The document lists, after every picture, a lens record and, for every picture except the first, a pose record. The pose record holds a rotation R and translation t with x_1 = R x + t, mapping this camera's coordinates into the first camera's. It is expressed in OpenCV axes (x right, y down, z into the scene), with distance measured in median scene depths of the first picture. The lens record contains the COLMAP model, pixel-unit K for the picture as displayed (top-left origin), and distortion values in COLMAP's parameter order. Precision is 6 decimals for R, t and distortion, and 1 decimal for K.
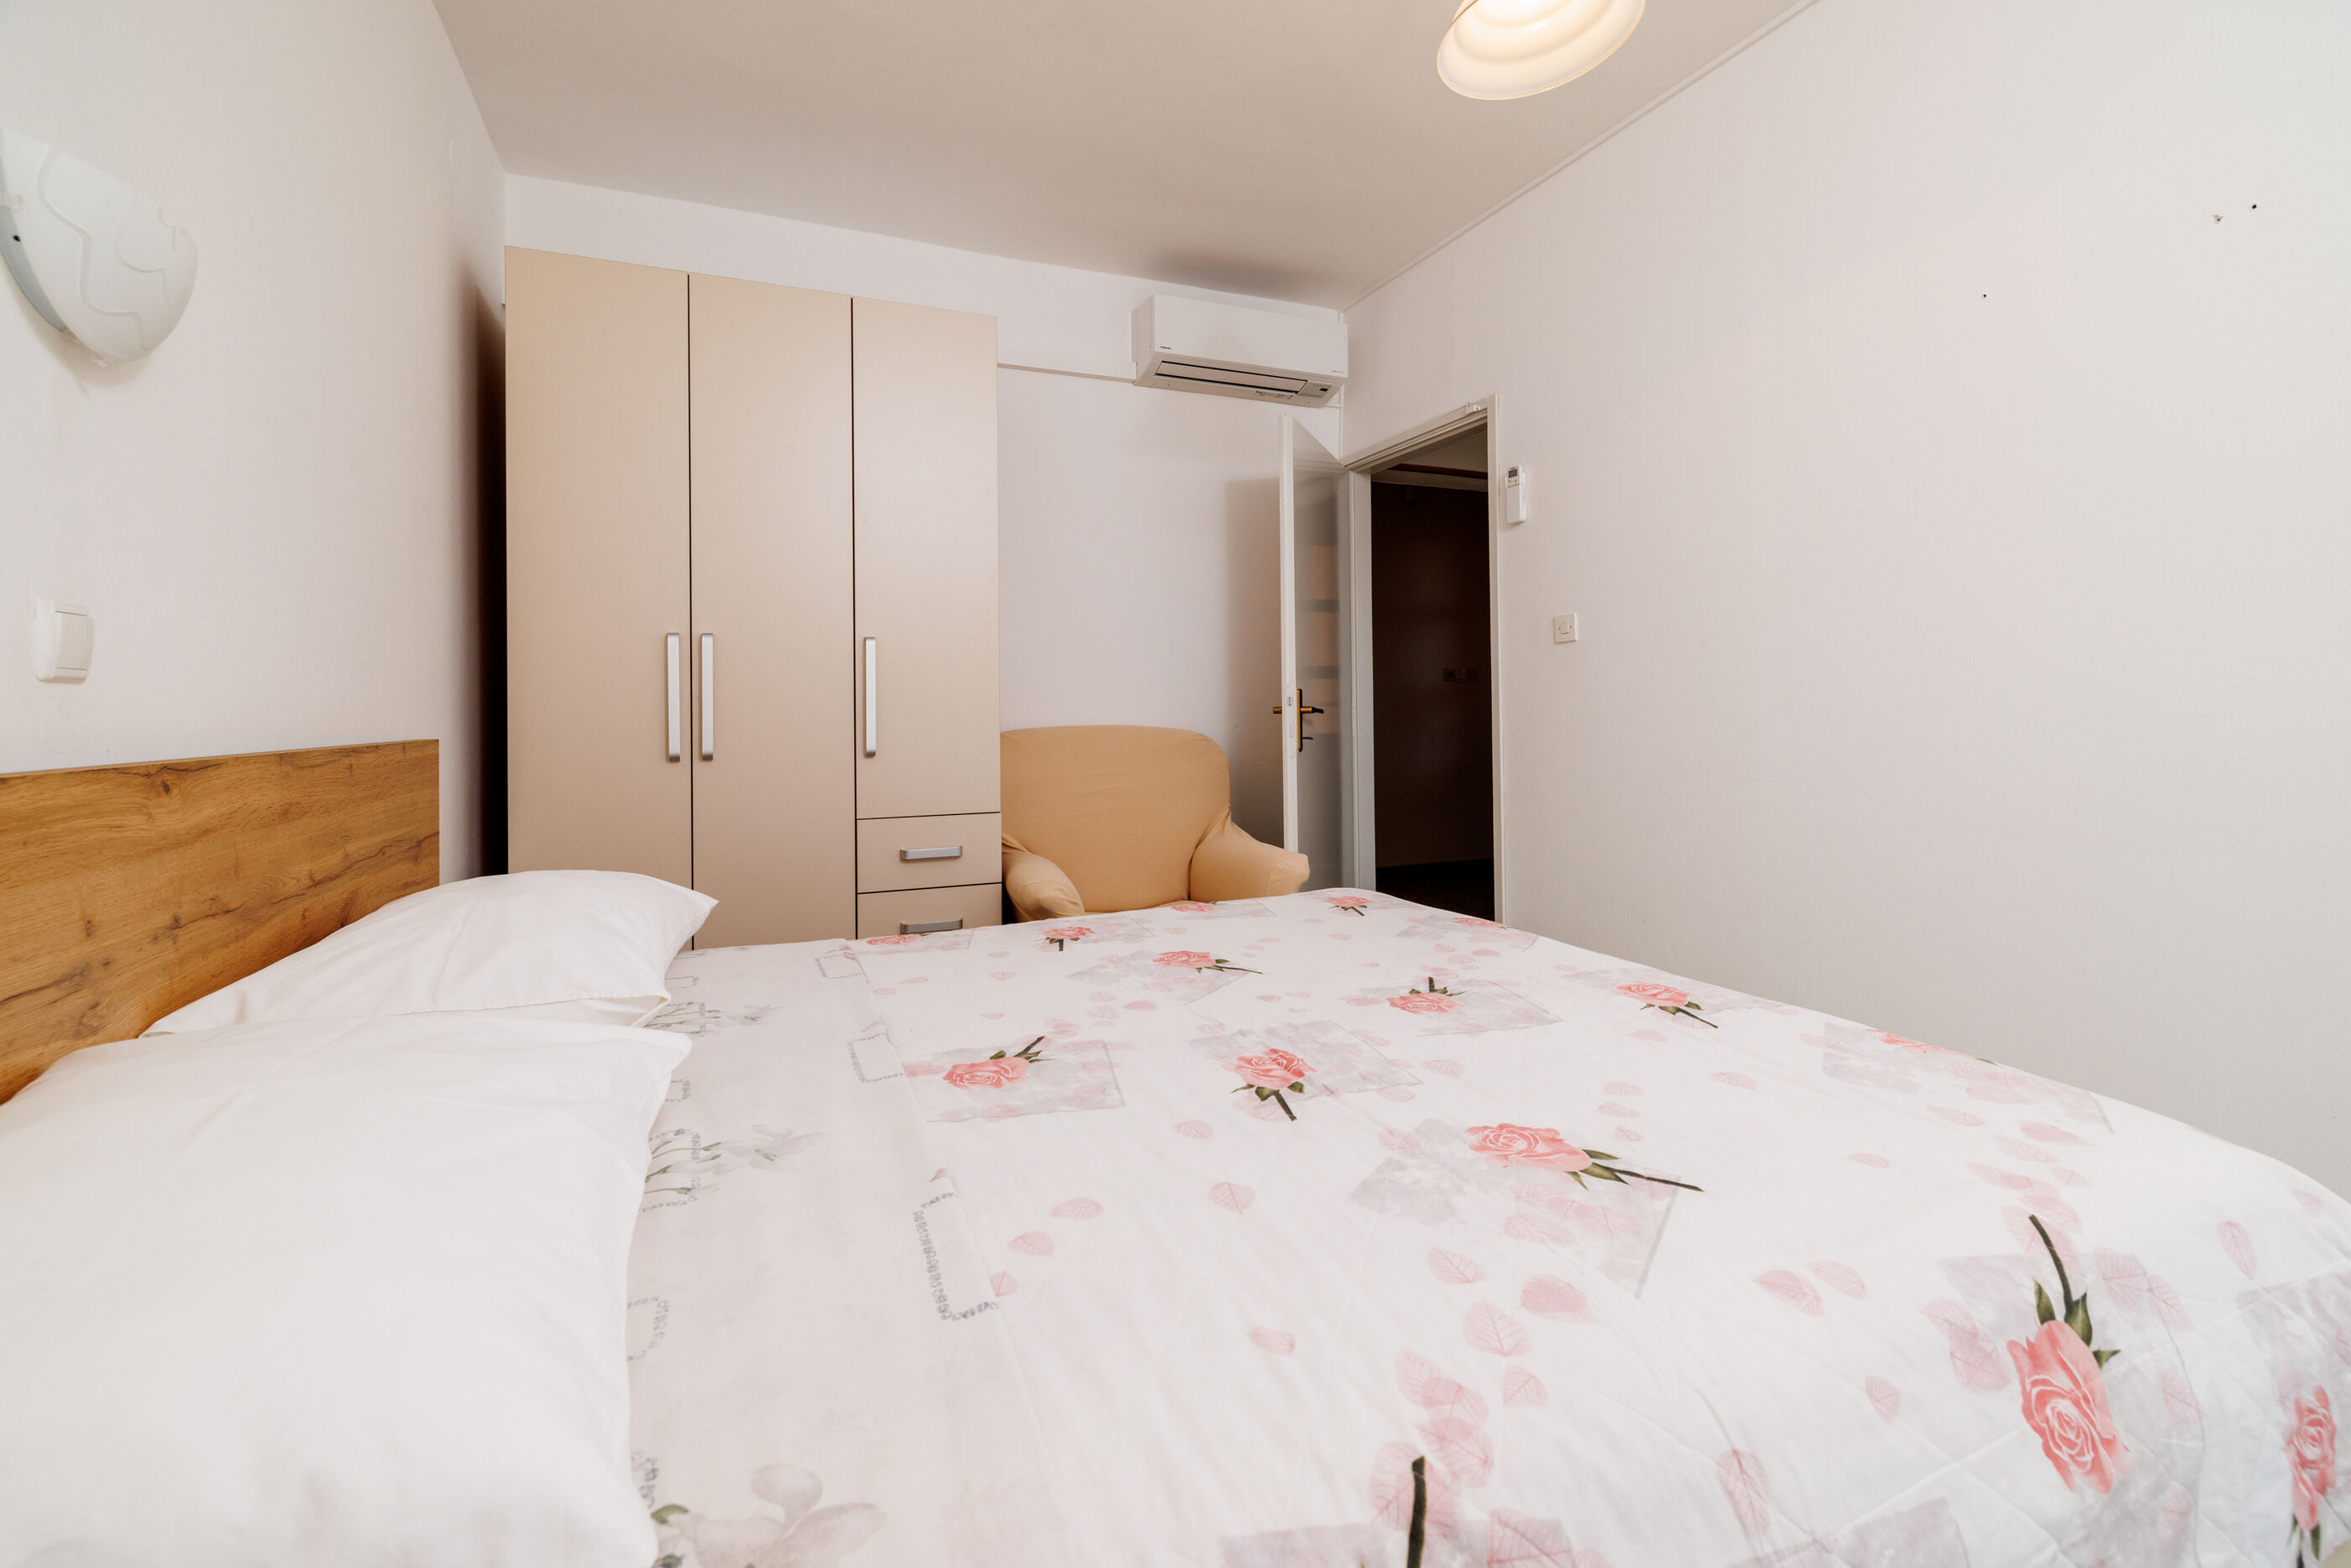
lens RADIAL K [[1011.5, 0, 1196.9], [0, 1011.5, 674.9], [0, 0, 1]] dist [0.000772, 0.000534]
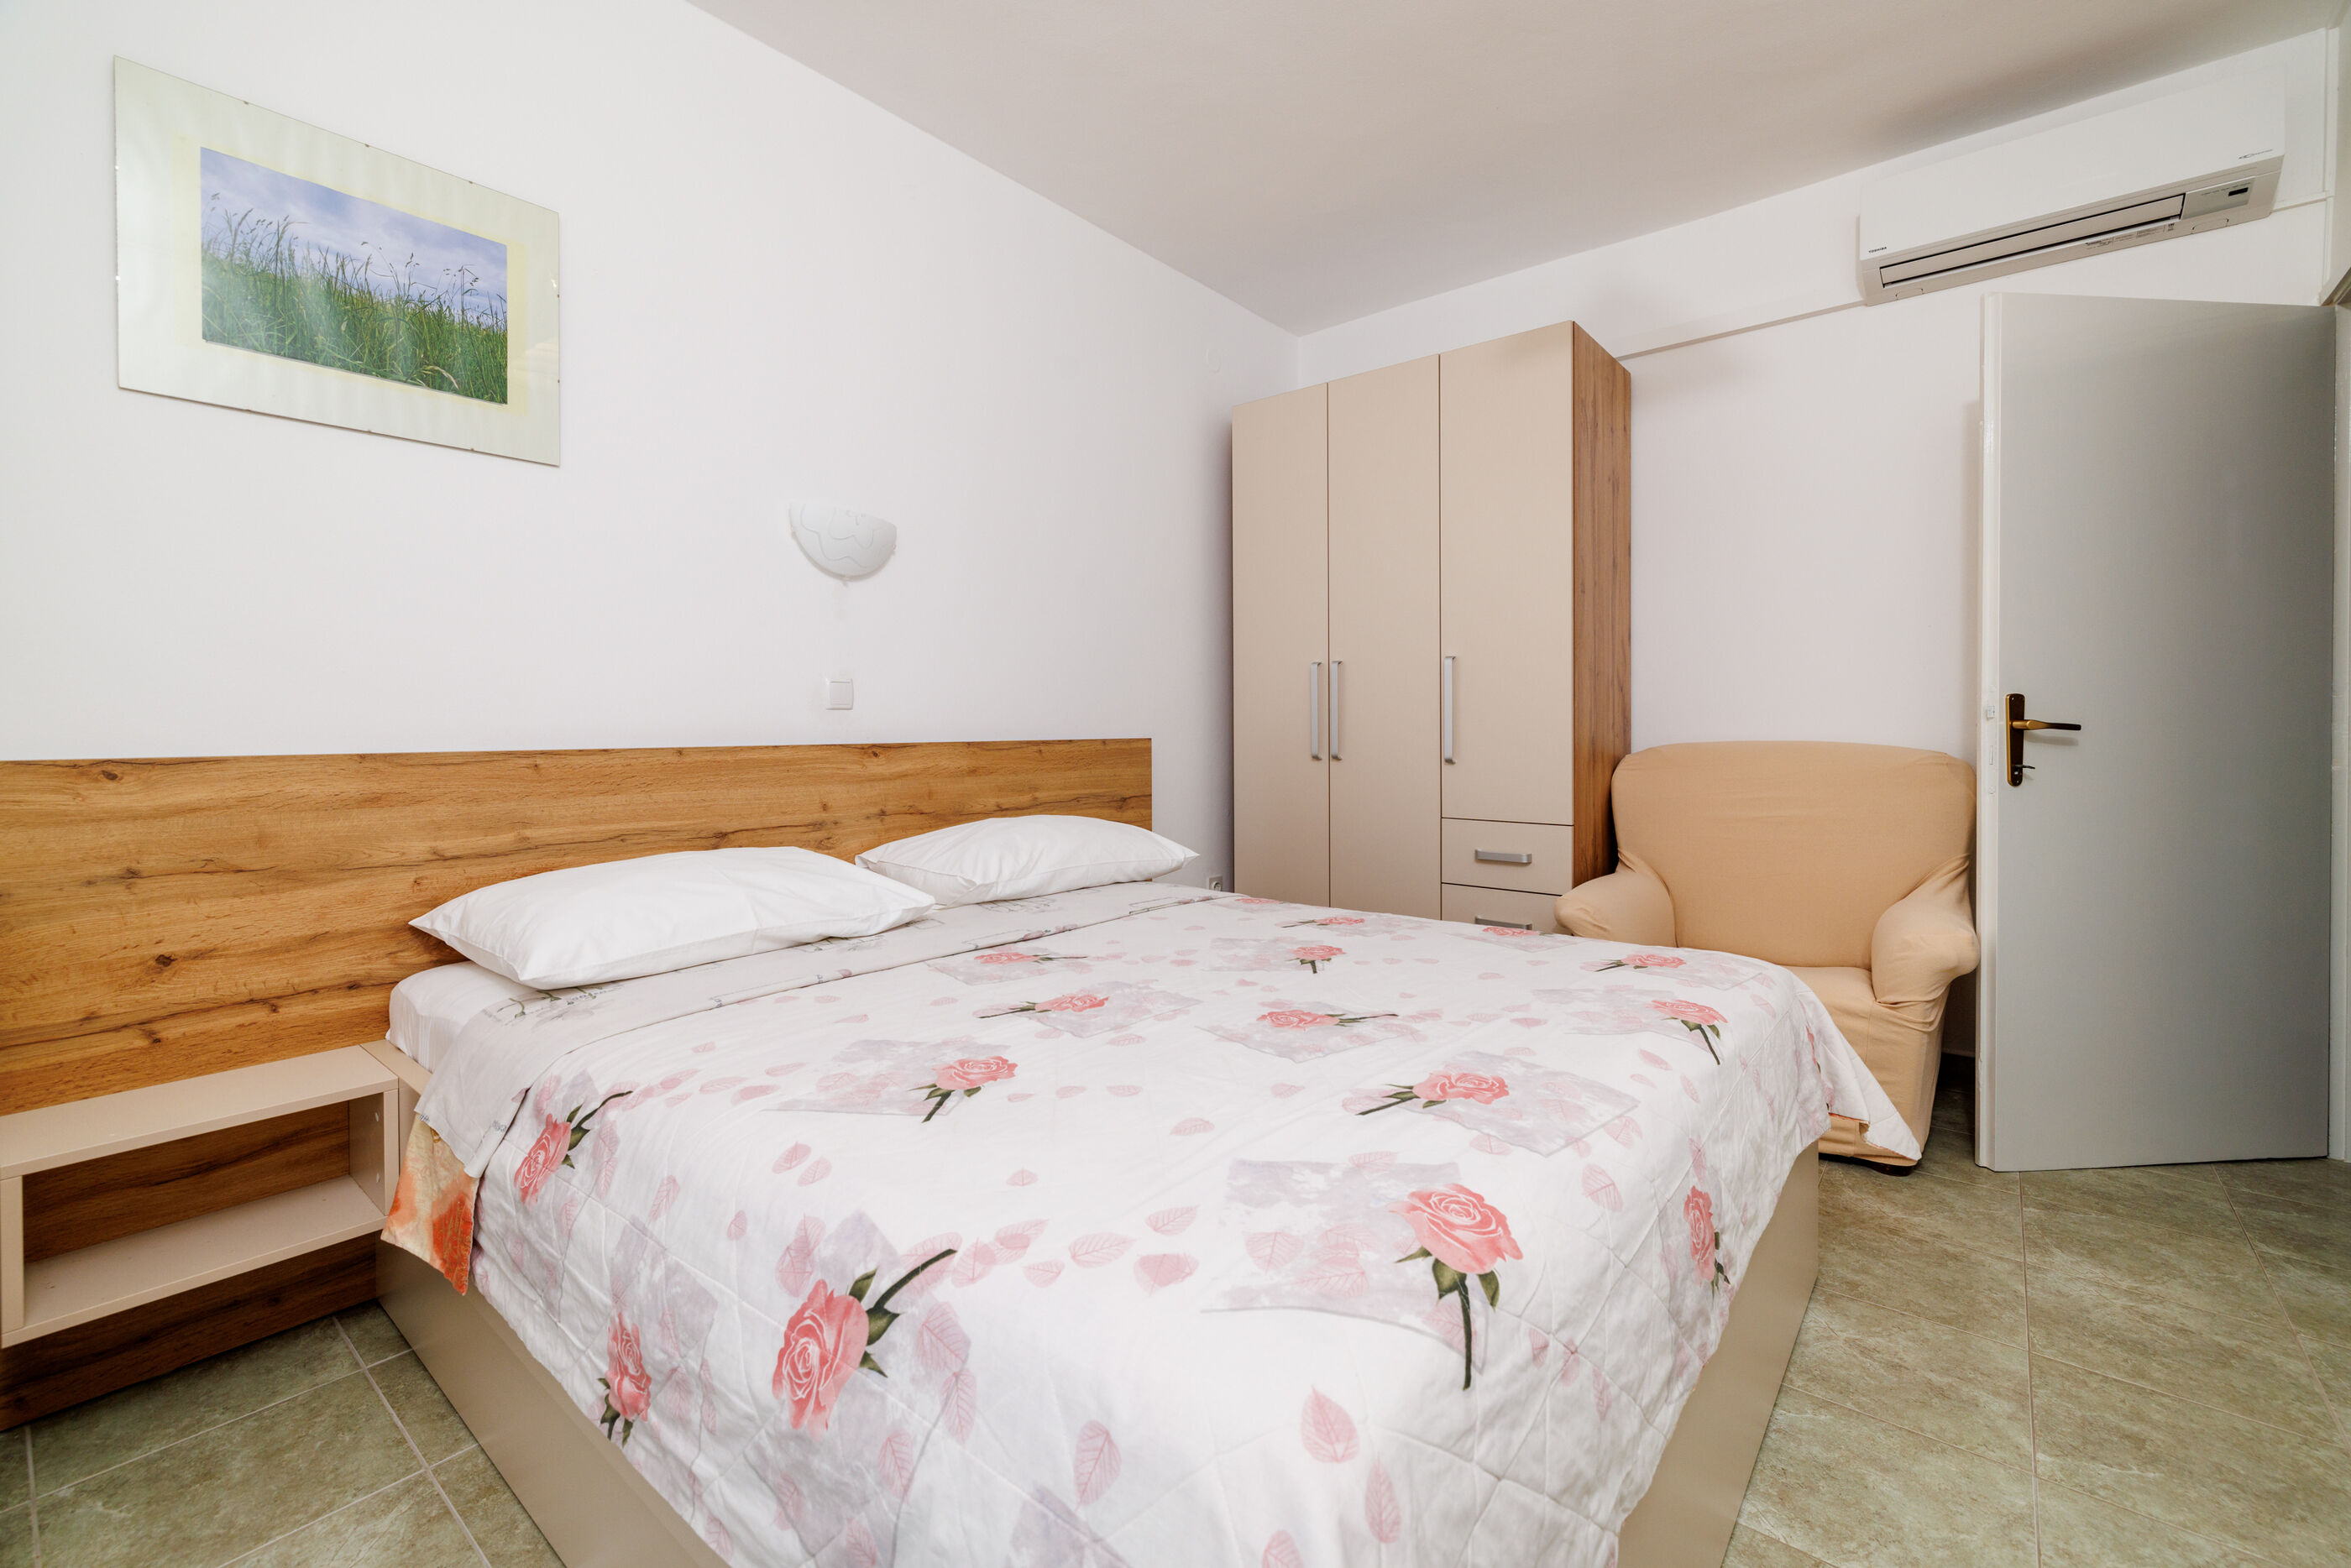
lens RADIAL K [[1011.5, 0, 1182.2], [0, 1011.5, 701.2], [0, 0, 1]] dist [0.000772, 0.000534]
pose [[0.447633, -0.012074, -0.894136, 1.566400], [0.028534, 0.999593, 0.000787, 0.008688], [0.893762, -0.025866, 0.447796, 0.671814]]
